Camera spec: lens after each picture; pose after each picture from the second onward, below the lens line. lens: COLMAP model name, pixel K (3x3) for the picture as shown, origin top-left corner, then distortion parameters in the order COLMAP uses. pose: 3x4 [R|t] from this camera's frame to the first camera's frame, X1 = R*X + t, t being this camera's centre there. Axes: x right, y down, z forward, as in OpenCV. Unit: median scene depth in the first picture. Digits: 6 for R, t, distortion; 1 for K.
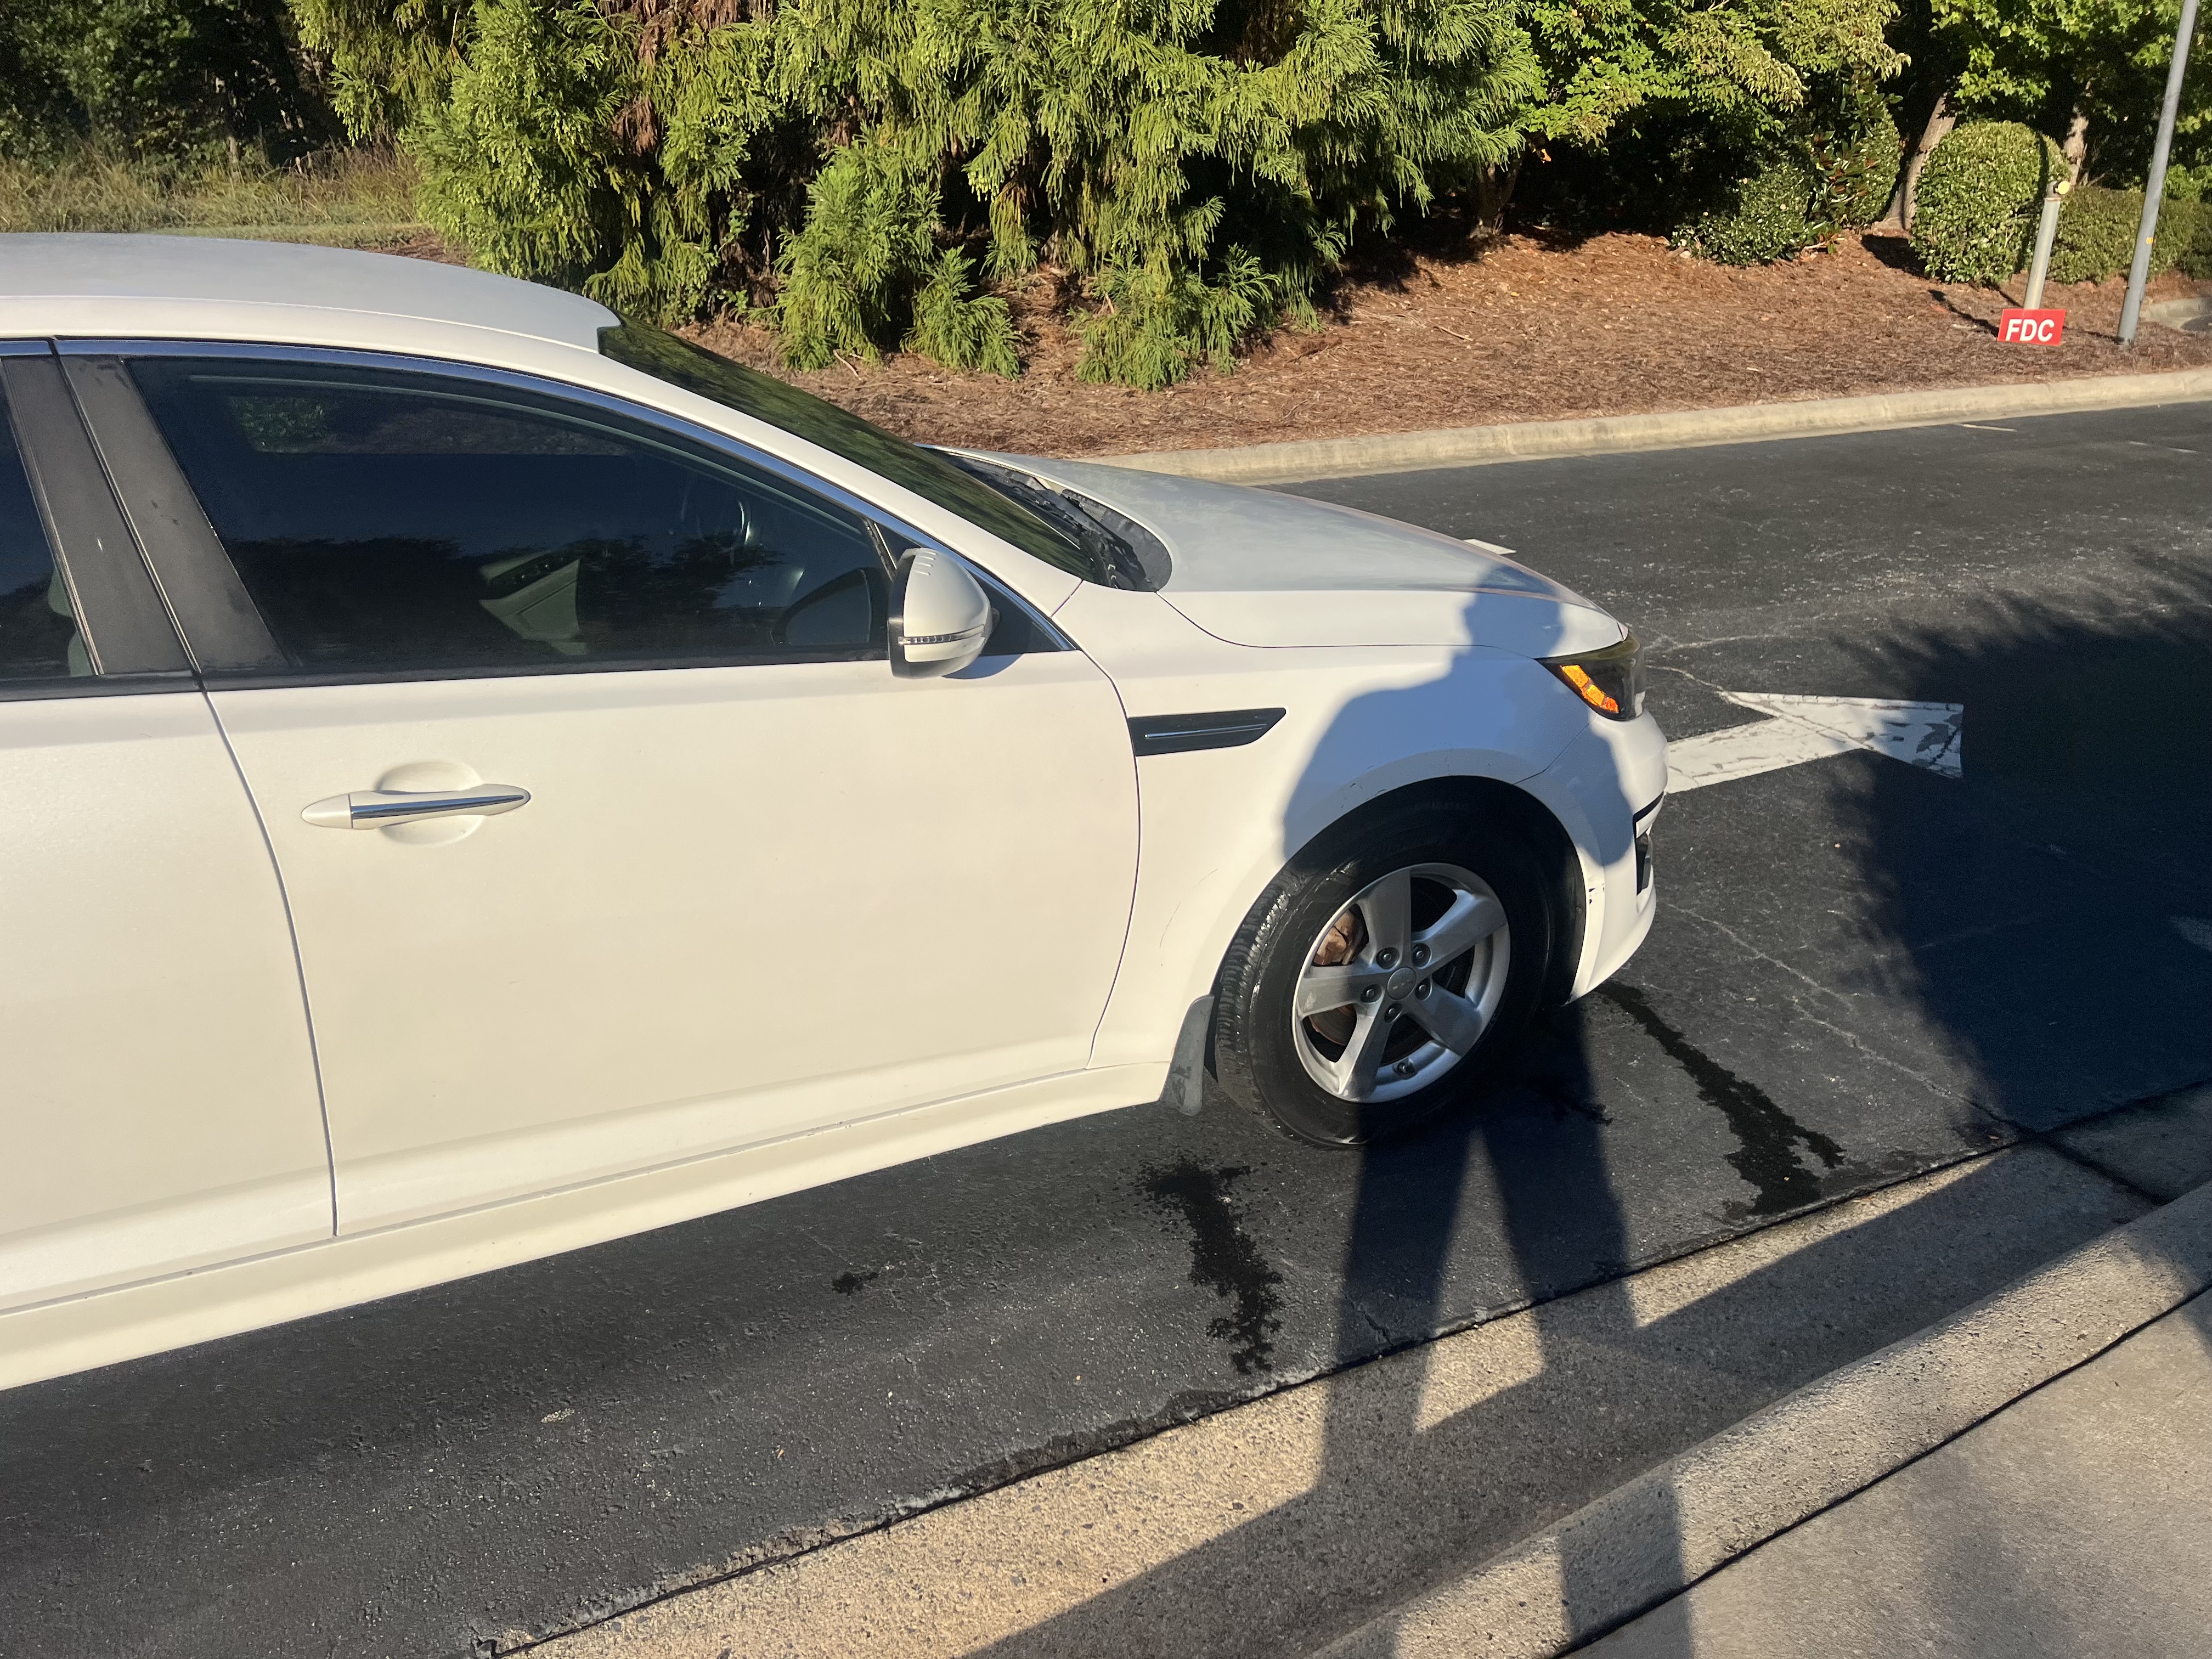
lens RADIAL K [[1655.0, 0, 1037.3], [0, 1655.0, 856.2], [0, 0, 1]] dist [0.041843, -0.031325]
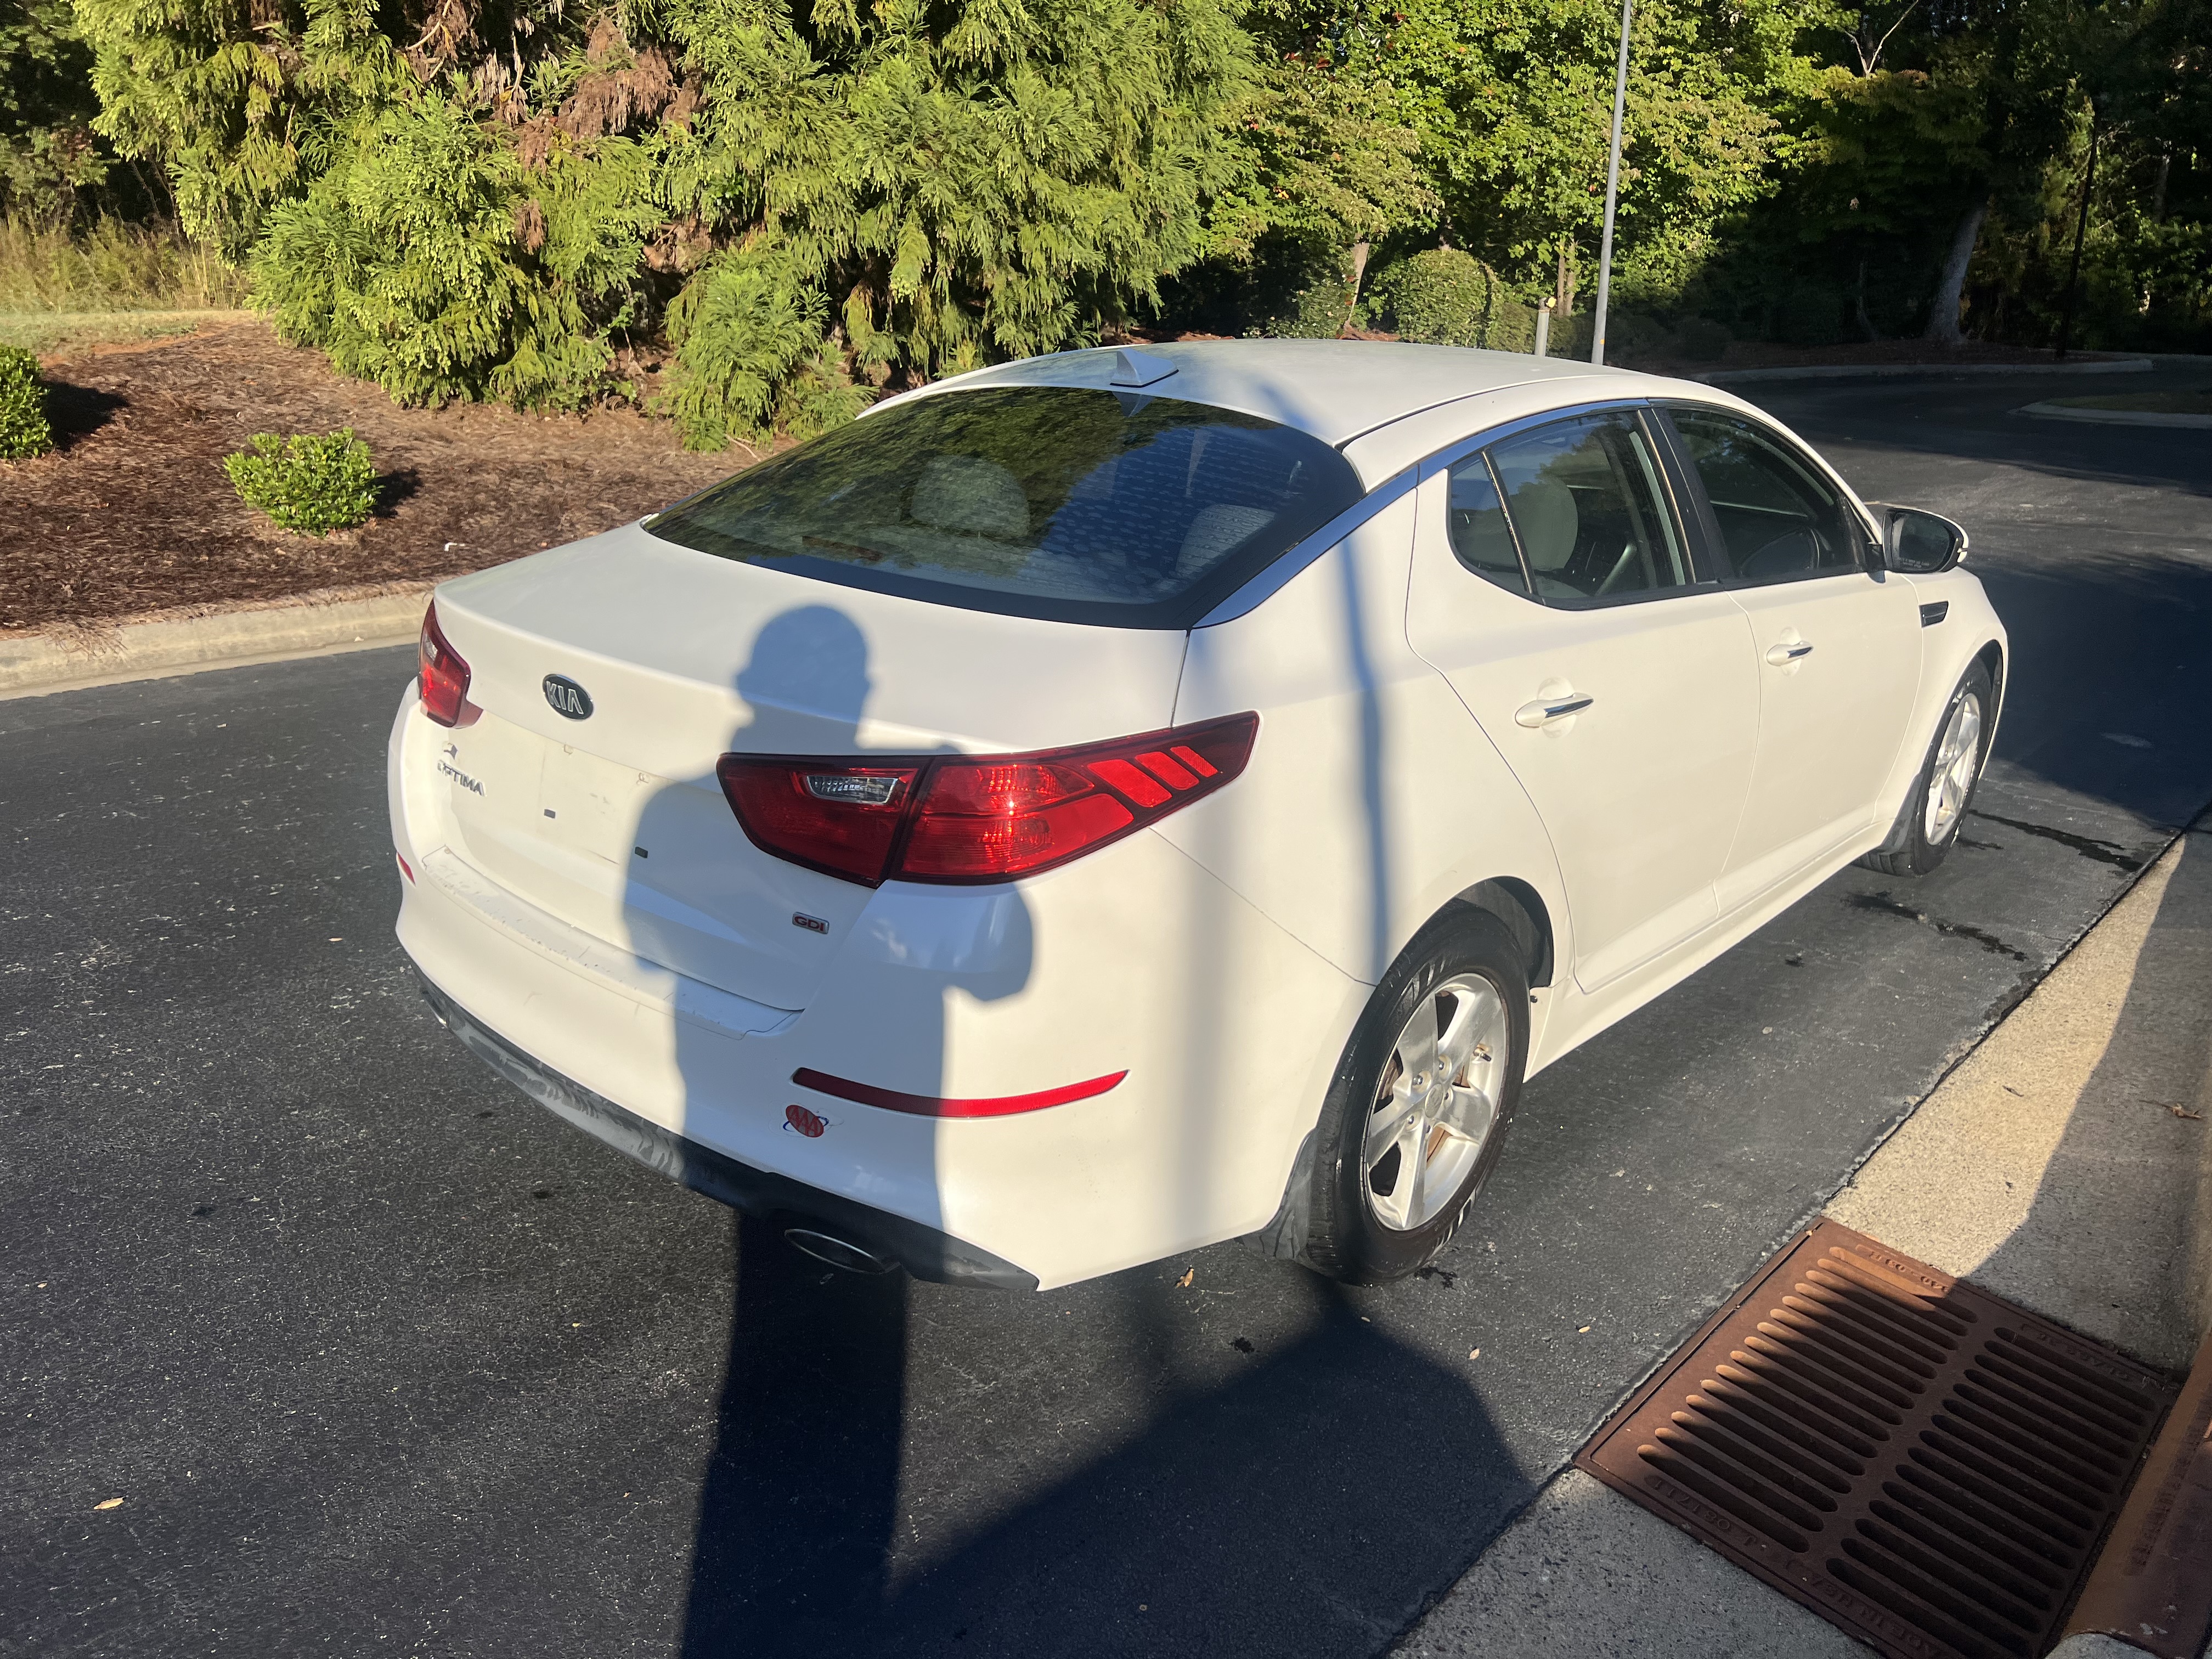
lens RADIAL K [[1631.2, 0, 1097.4], [0, 1631.2, 841.9], [0, 0, 1]] dist [0.065218, -0.060841]
pose [[0.924493, -0.108745, 0.365359, -1.384564], [0.128577, 0.991236, -0.030316, 0.103422], [-0.358860, 0.075004, 0.930373, -0.292999]]
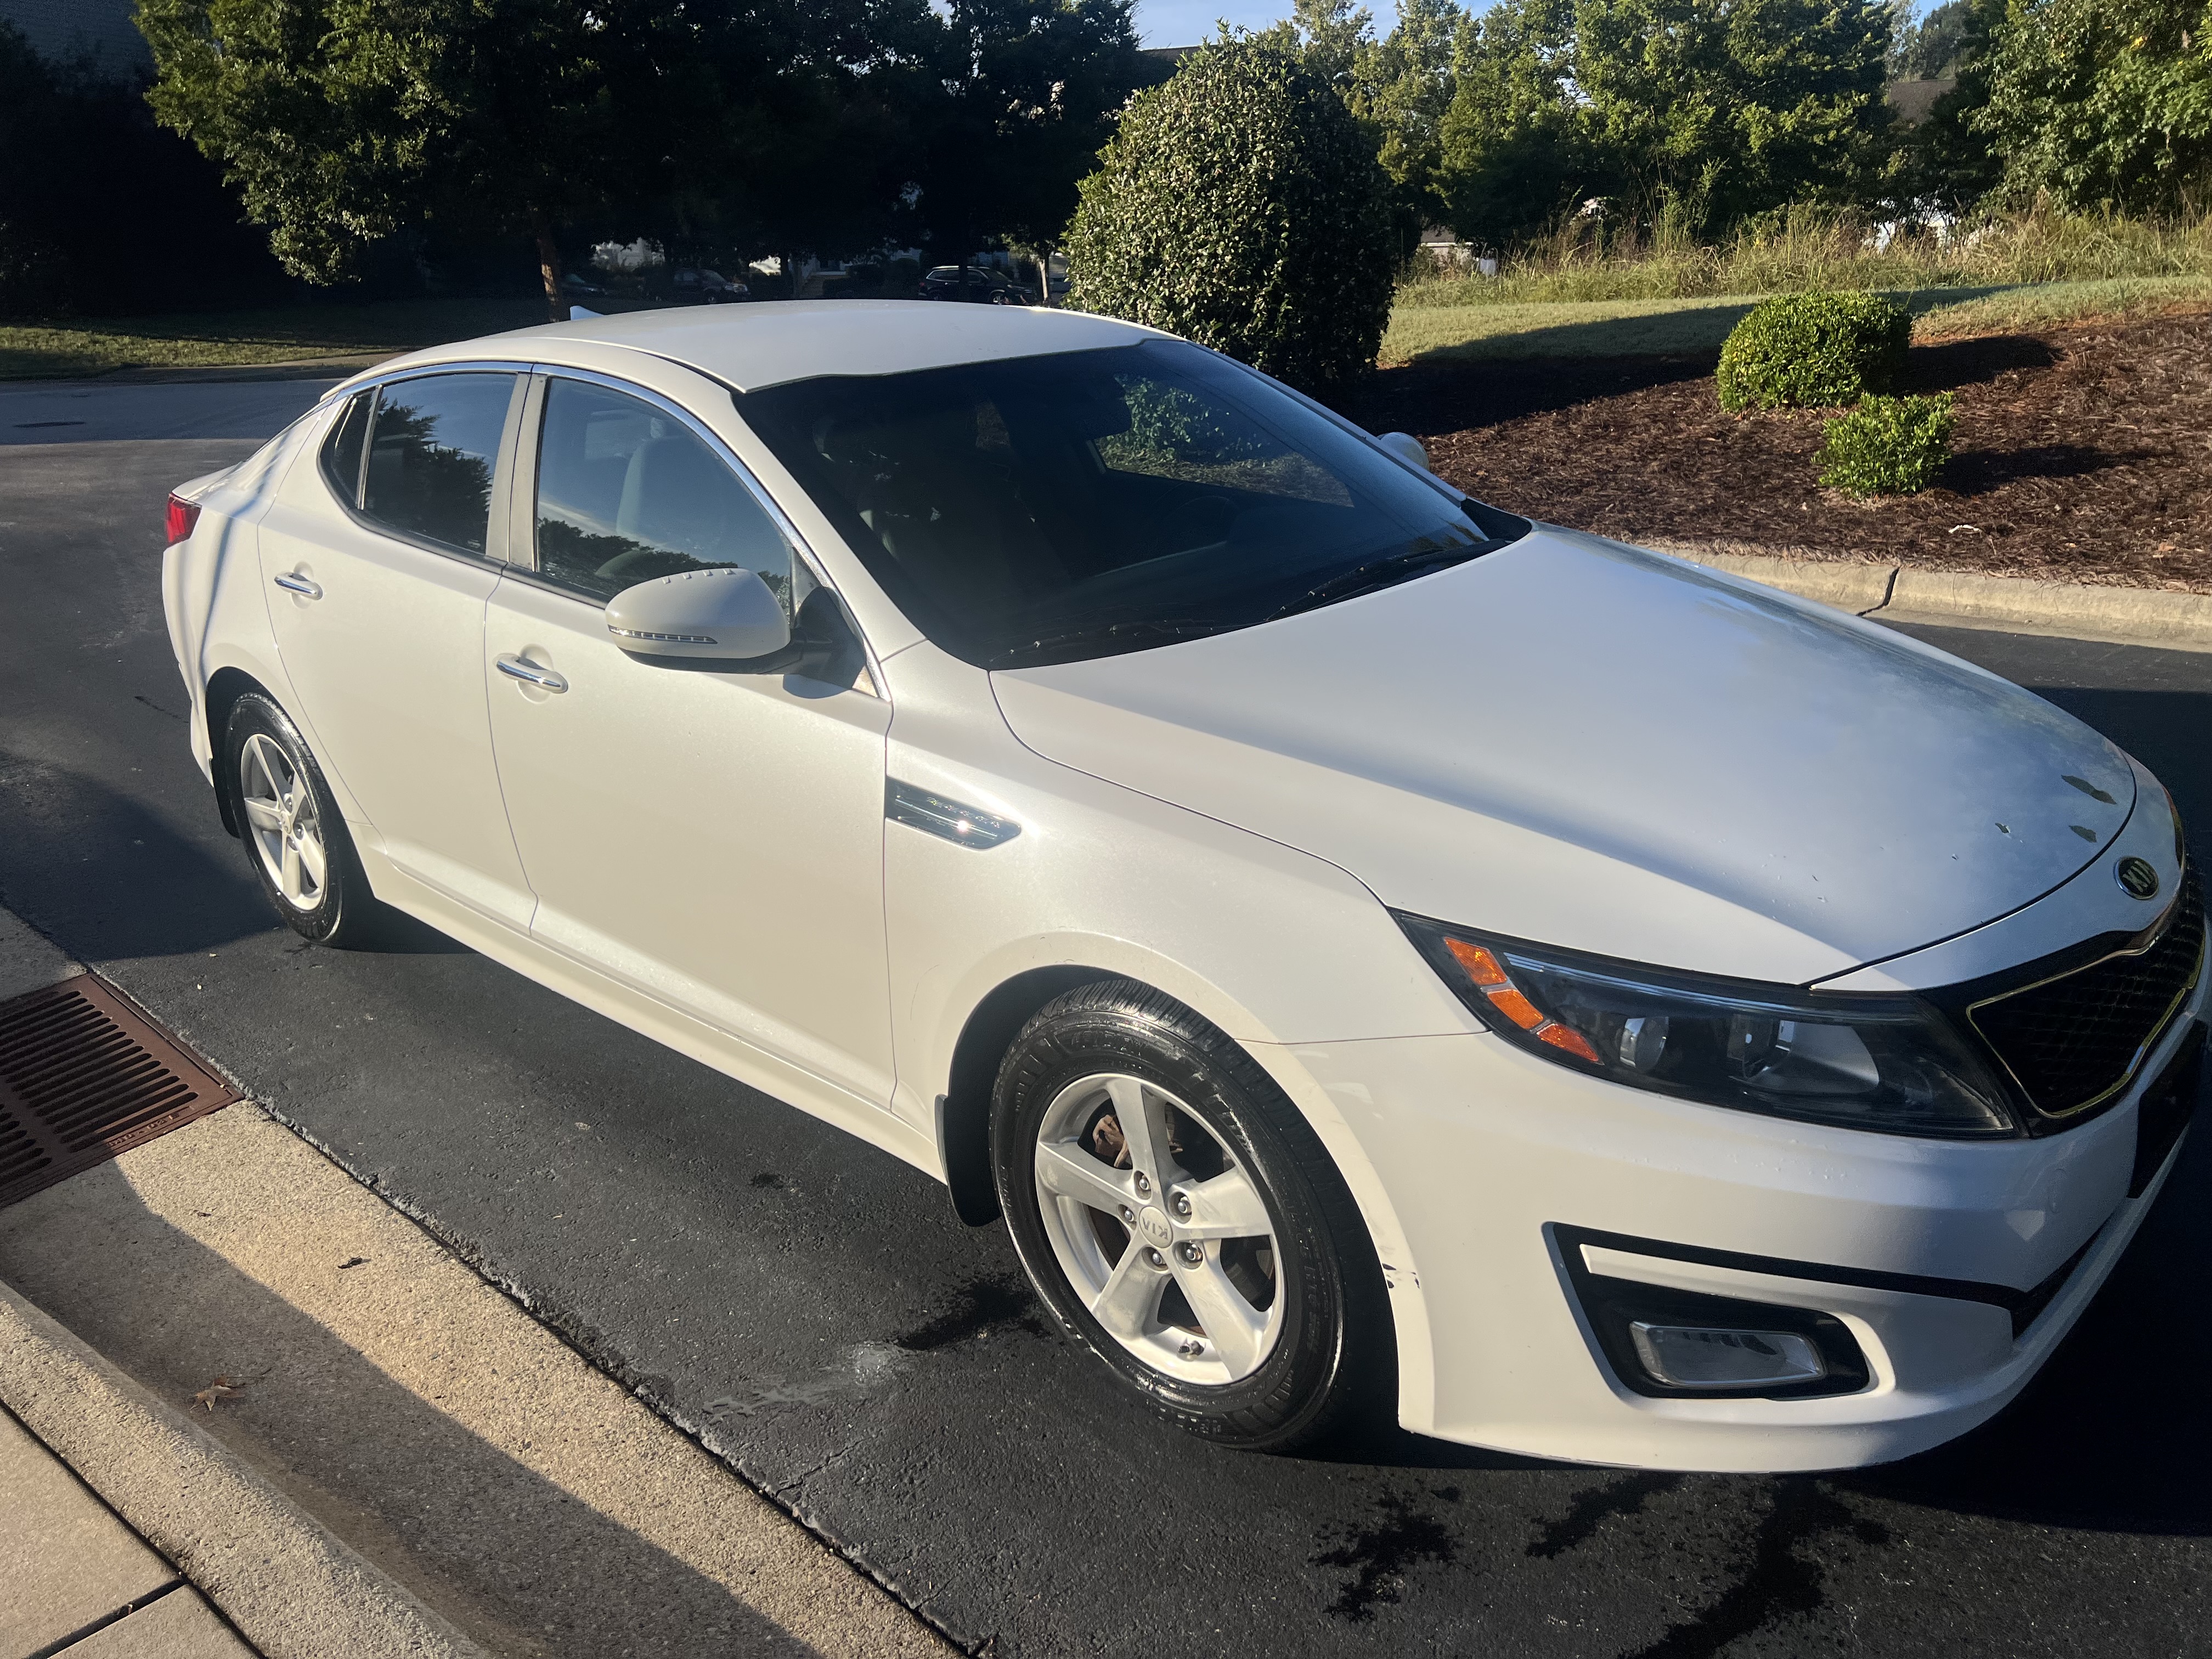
lens RADIAL K [[1653.4, 0, 1145.2], [0, 1653.4, 843.5], [0, 0, 1]] dist [0.041575, -0.065925]
pose [[0.378922, 0.293575, -0.877628, 0.979473], [-0.319974, 0.931420, 0.173418, -0.263111], [0.868352, 0.215107, 0.446872, 0.678016]]
